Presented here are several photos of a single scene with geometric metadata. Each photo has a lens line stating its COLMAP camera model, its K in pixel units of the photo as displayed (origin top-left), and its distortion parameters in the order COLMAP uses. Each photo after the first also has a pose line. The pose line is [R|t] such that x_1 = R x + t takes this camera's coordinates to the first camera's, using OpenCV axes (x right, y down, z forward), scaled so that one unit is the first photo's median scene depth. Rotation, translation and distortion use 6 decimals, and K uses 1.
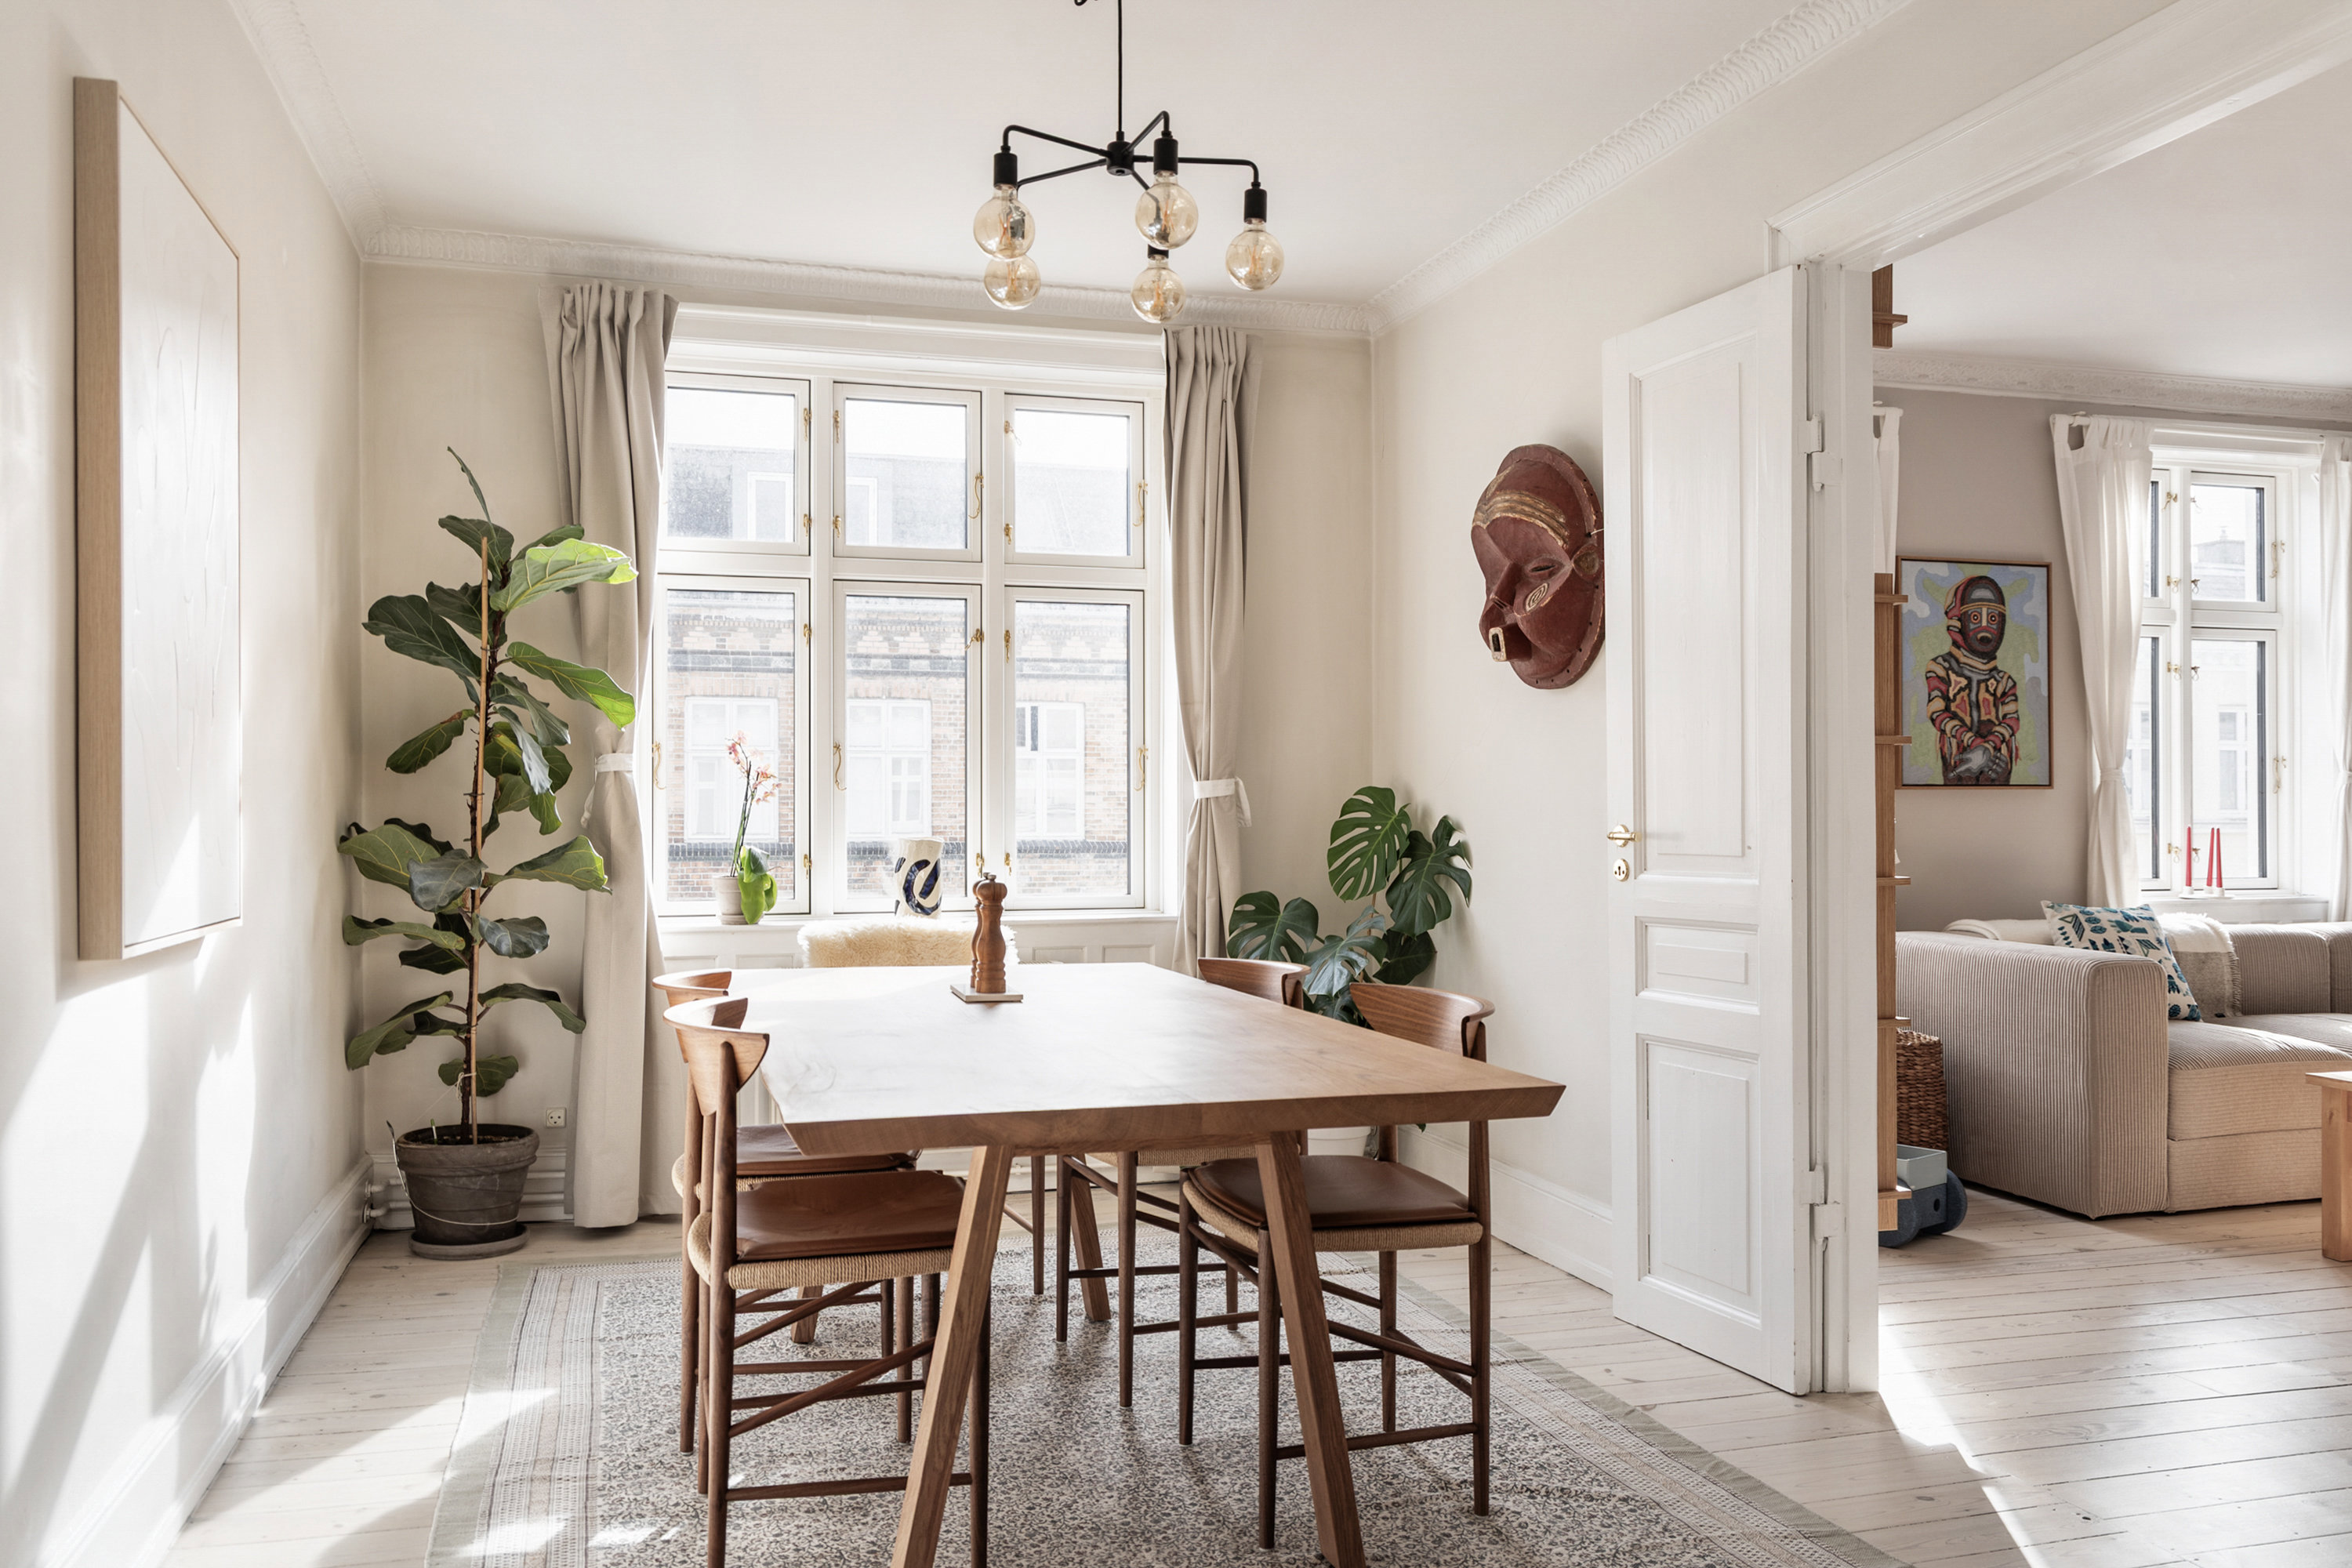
lens RADIAL K [[1871.9, 0, 1183.2], [0, 1871.9, 788.4], [0, 0, 1]] dist [0.001942, -0.002327]
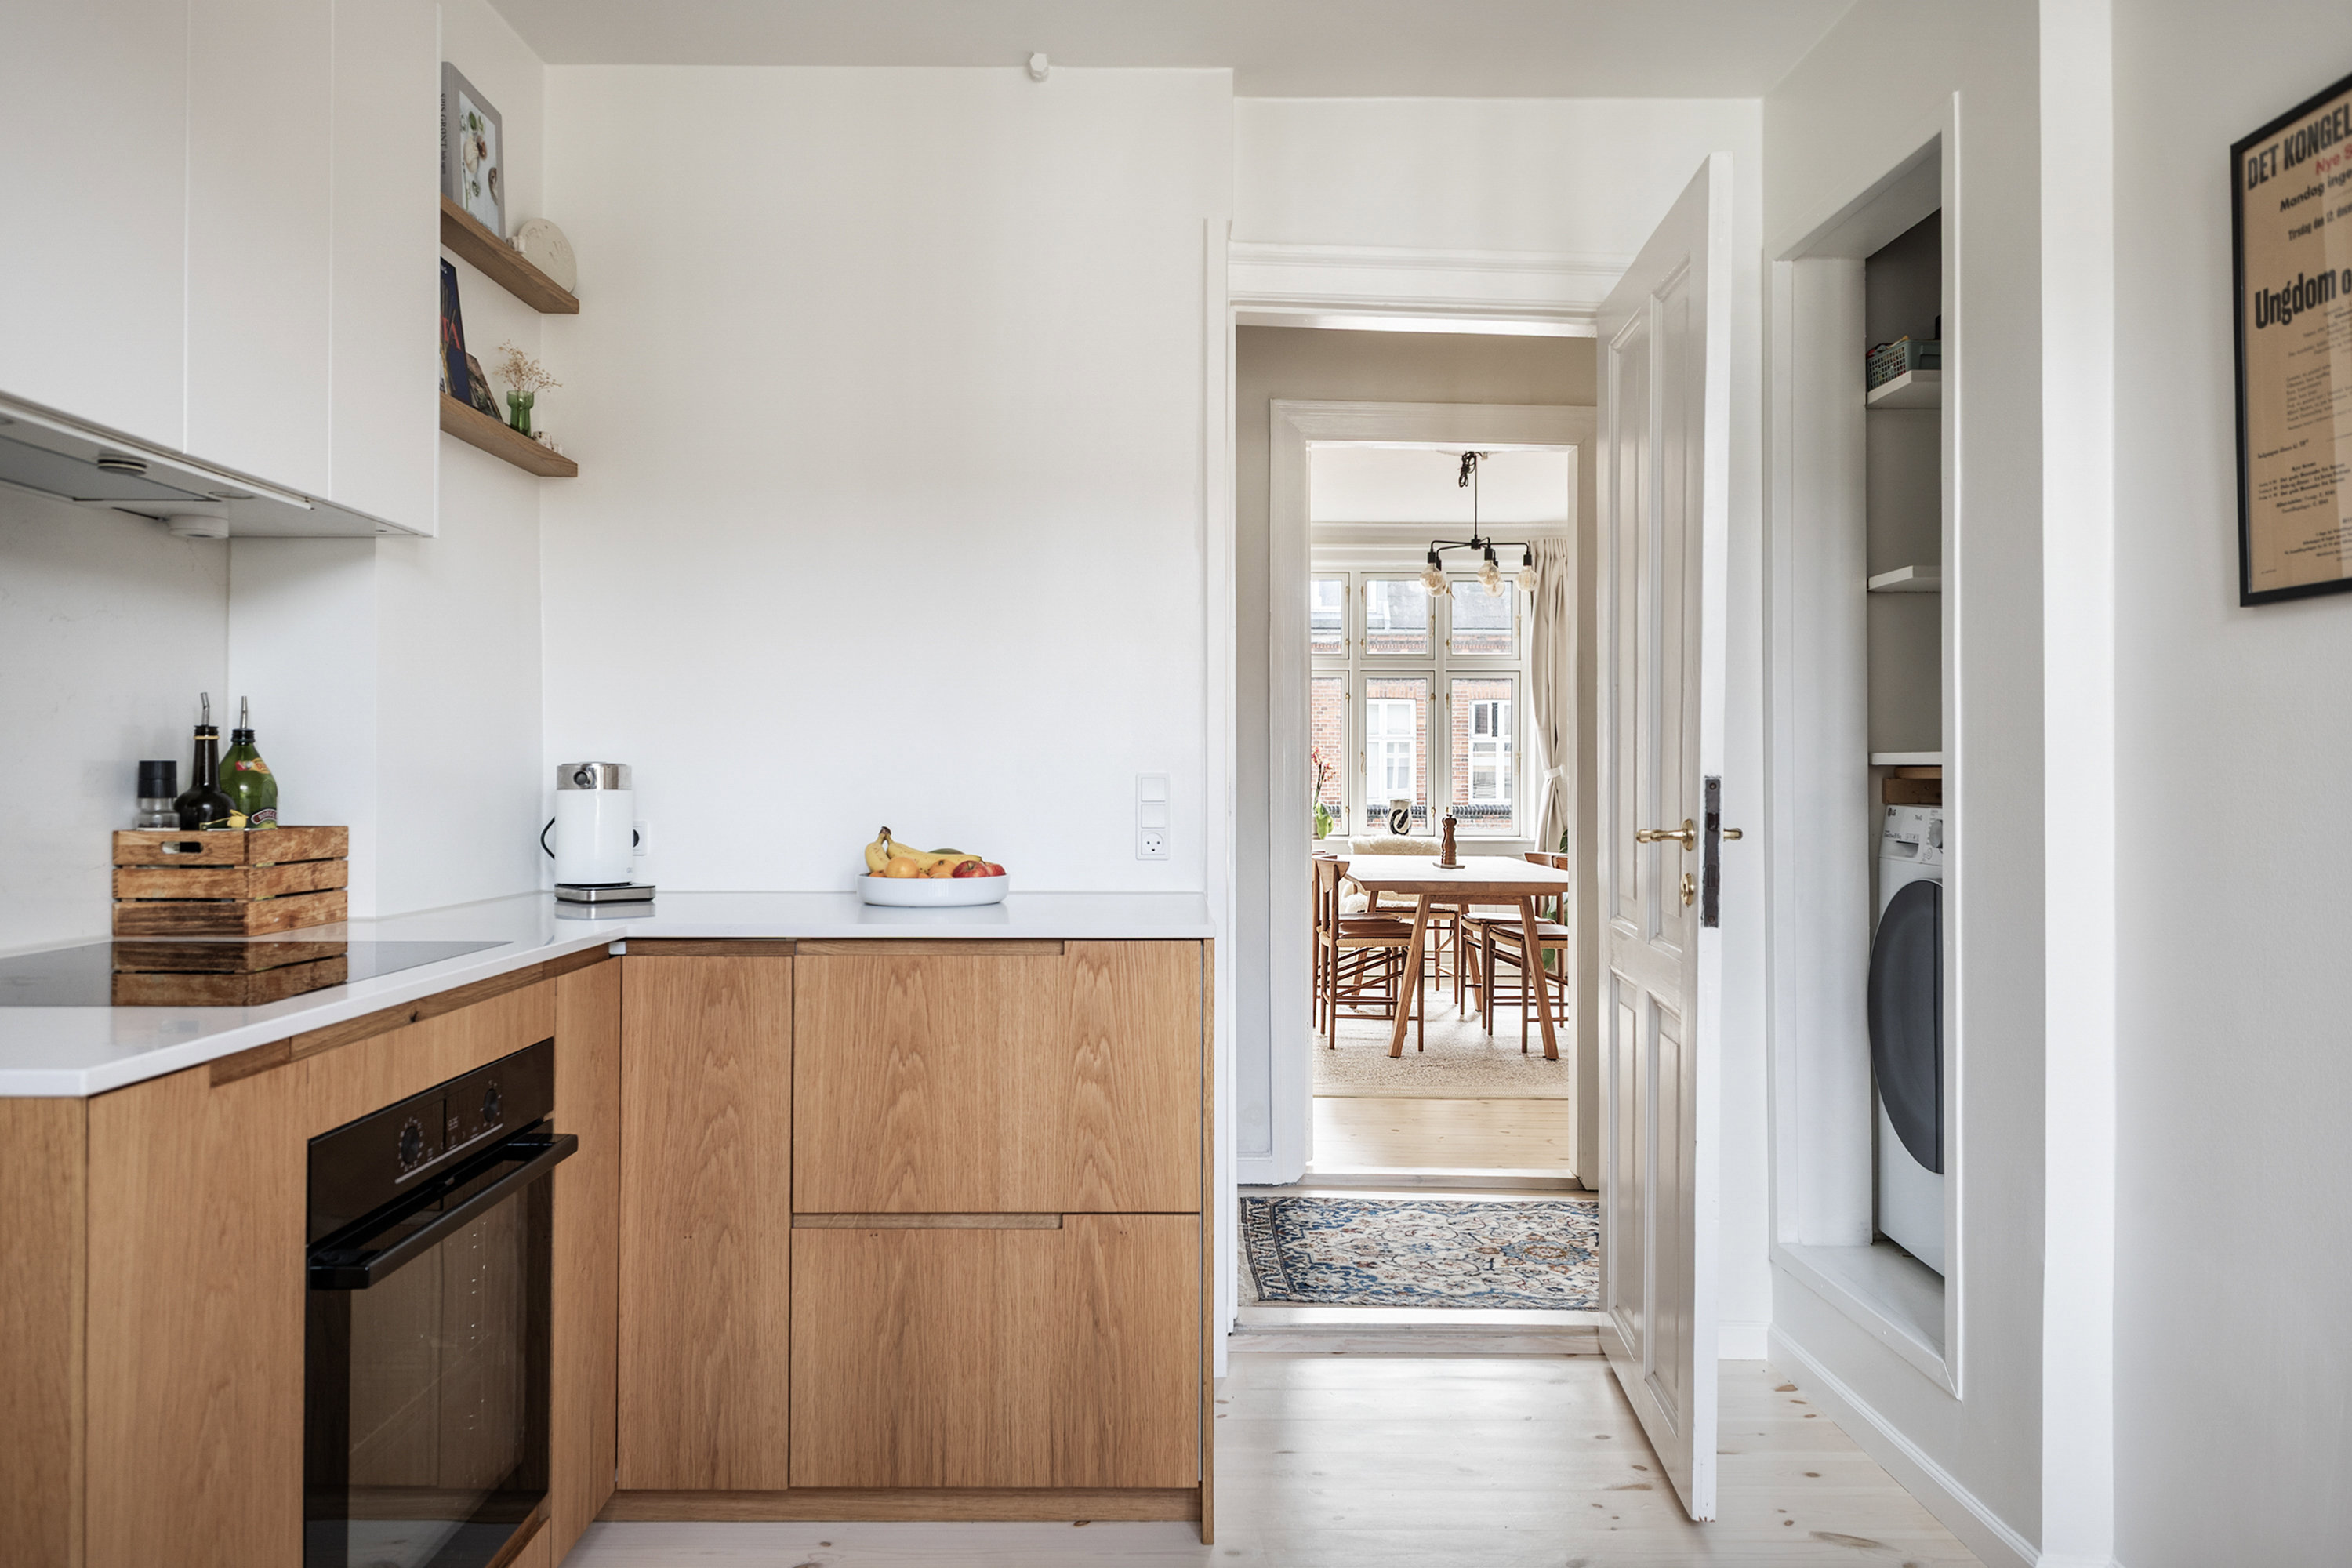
lens RADIAL K [[1638.9, 0, 1182.8], [0, 1638.9, 776.1], [0, 0, 1]] dist [-0.003546, 0.001933]
pose [[0.961731, 0.004843, -0.273951, 0.378414], [-0.002174, 0.999947, 0.010046, -0.051868], [0.273985, -0.009066, 0.961691, -2.518841]]
